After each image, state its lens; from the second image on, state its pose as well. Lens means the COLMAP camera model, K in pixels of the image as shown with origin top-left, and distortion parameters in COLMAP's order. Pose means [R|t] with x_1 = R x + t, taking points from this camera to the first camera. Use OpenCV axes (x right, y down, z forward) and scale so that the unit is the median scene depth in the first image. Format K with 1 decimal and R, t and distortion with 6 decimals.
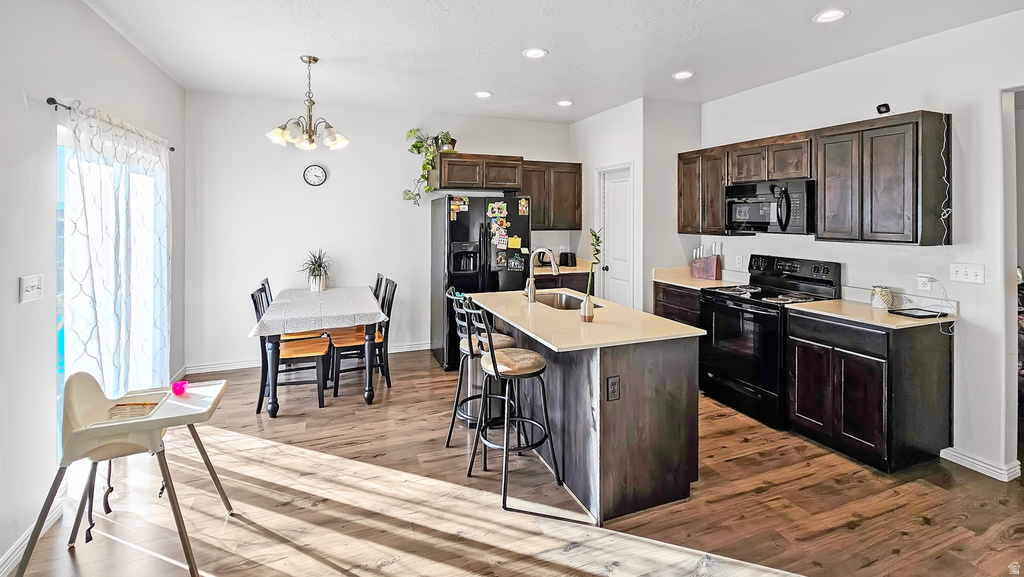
lens RADIAL K [[459.6, 0, 512.8], [0, 459.6, 287.6], [0, 0, 1]] dist [-0.000840, -0.000057]
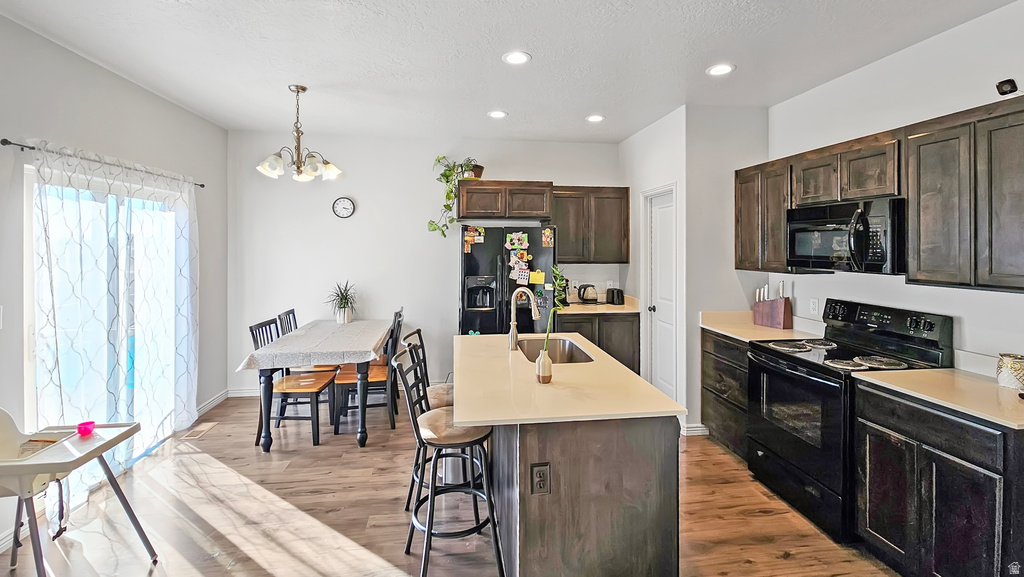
lens RADIAL K [[457.8, 0, 513.5], [0, 457.8, 306.8], [0, 0, 1]] dist [0.000690, -0.000876]
pose [[0.970381, 0.029807, -0.239736, 0.208259], [-0.034863, 0.999250, -0.016874, -0.029300], [0.239053, 0.024732, 0.970692, 0.151110]]
